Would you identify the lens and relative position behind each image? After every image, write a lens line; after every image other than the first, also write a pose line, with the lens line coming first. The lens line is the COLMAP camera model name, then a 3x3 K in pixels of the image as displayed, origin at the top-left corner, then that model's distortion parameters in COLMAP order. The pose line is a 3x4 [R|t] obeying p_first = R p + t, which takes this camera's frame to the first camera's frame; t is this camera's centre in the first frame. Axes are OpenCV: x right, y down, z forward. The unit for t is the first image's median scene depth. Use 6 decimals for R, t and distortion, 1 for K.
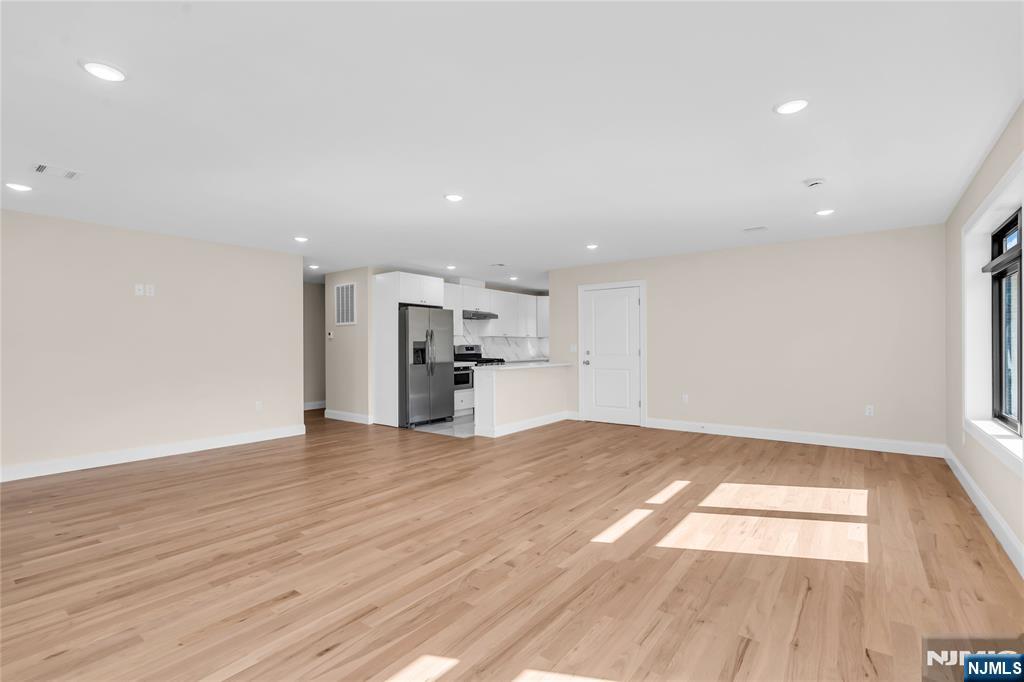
lens RADIAL K [[474.3, 0, 508.2], [0, 474.3, 349.3], [0, 0, 1]] dist [-0.001471, -0.000333]
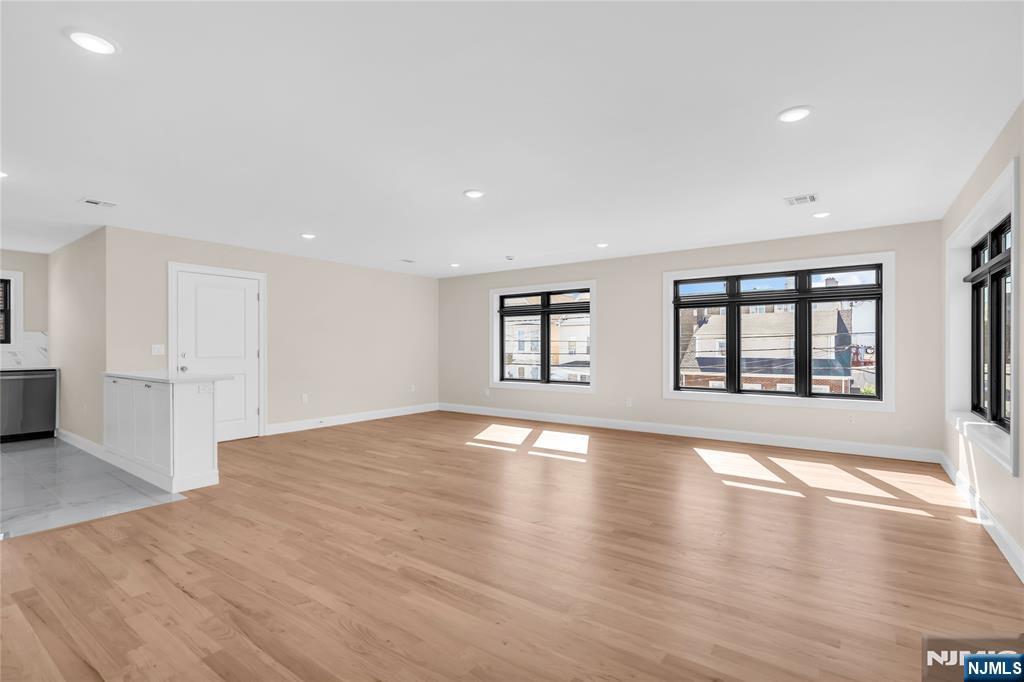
lens RADIAL K [[474.3, 0, 508.2], [0, 474.3, 349.3], [0, 0, 1]] dist [-0.001471, -0.000333]
pose [[-0.022361, -0.000136, 0.999750, -0.973125], [-0.003448, 0.999994, 0.000059, -0.004196], [-0.999744, -0.003446, -0.022361, 0.835811]]
